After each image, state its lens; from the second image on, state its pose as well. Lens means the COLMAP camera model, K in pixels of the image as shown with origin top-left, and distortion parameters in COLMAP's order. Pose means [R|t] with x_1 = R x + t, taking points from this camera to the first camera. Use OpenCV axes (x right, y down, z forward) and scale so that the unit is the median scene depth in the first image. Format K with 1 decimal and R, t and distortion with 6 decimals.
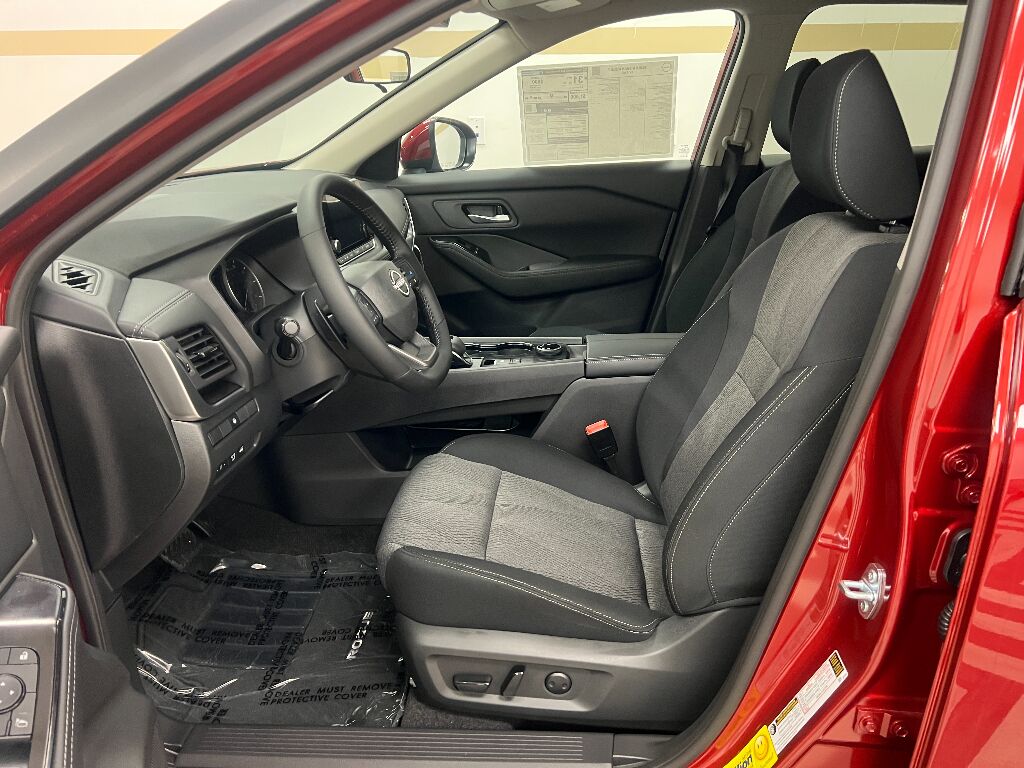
lens RADIAL K [[784.7, 0, 511.7], [0, 784.7, 395.8], [0, 0, 1]] dist [0.071376, -0.105331]
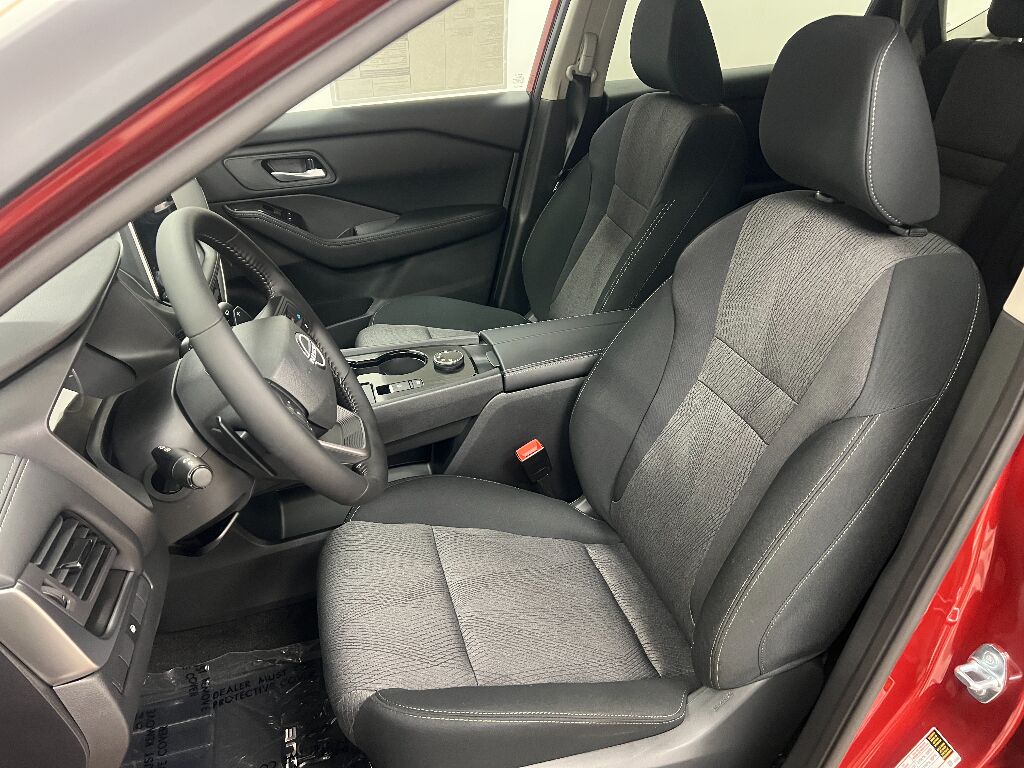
lens RADIAL K [[783.5, 0, 512.0], [0, 783.5, 384.0], [0, 0, 1]] dist [0.061172, -0.074634]
pose [[0.937561, -0.165489, 0.305928, -0.115844], [0.124295, 0.980890, 0.149684, -0.117538], [-0.324853, -0.102312, 0.940214, 0.155655]]
